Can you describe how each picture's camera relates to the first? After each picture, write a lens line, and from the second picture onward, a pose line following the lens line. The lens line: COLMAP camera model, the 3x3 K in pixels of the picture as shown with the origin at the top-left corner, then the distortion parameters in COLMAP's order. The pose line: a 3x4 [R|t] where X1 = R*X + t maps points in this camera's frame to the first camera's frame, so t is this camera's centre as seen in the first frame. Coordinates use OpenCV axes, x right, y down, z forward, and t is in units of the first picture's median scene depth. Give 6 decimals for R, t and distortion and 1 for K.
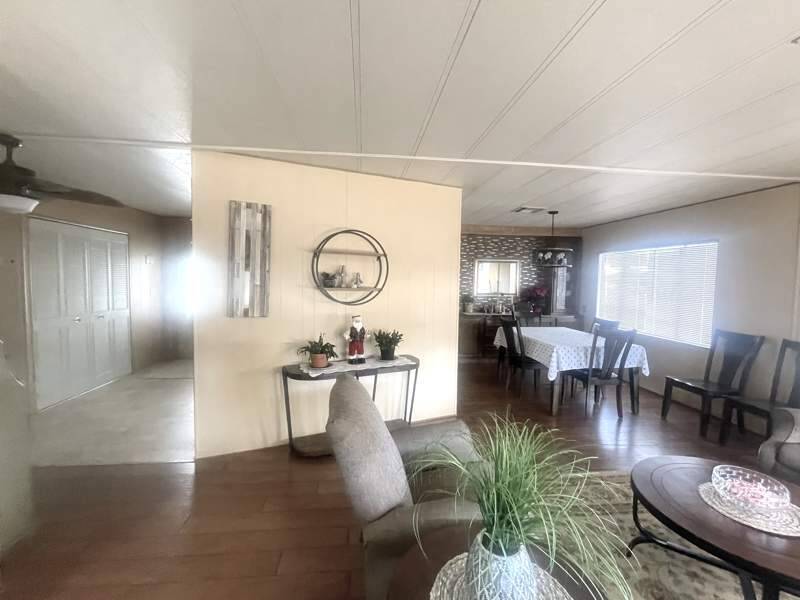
lens RADIAL K [[349.9, 0, 398.9], [0, 349.9, 296.6], [0, 0, 1]] dist [-0.008922, 0.002695]
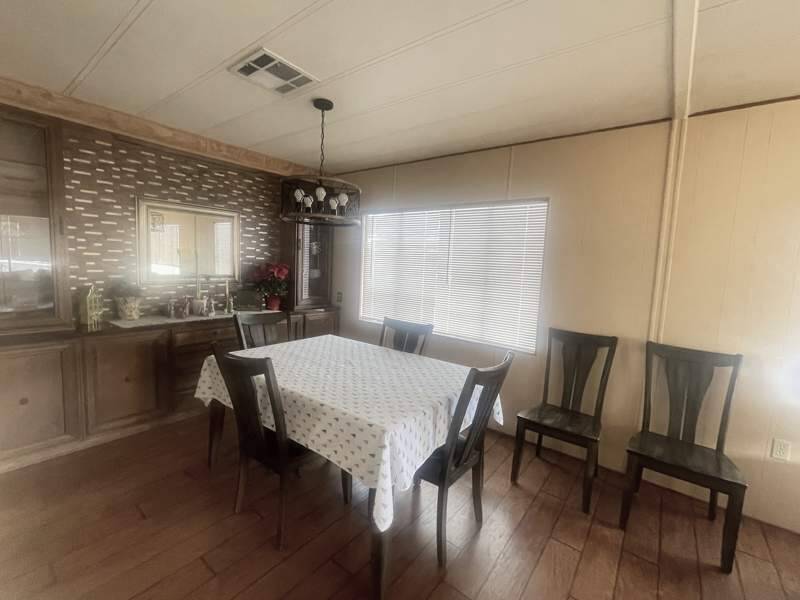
lens RADIAL K [[349.9, 0, 397.2], [0, 349.9, 299.7], [0, 0, 1]] dist [-0.008922, 0.002695]
pose [[0.694460, -0.063358, 0.716736, 0.121837], [0.006906, 0.996657, 0.081411, -0.013531], [-0.719498, -0.051587, 0.692576, 0.450258]]
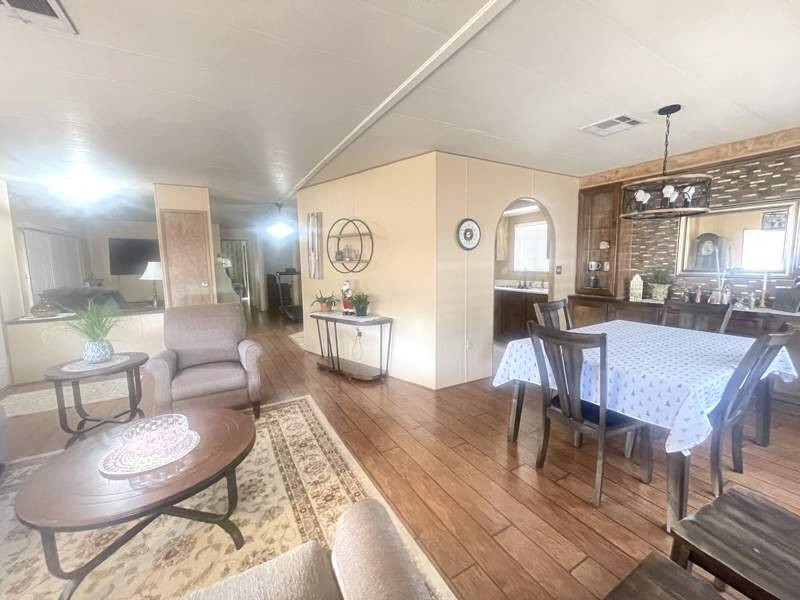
lens RADIAL K [[324.1, 0, 399.3], [0, 324.1, 295.4], [0, 0, 1]] dist [-0.004230, 0.000608]
pose [[0.396741, 0.072567, -0.915058, 0.566603], [-0.025902, 0.997358, 0.067864, 0.010225], [0.917565, -0.003223, 0.397573, 0.333378]]
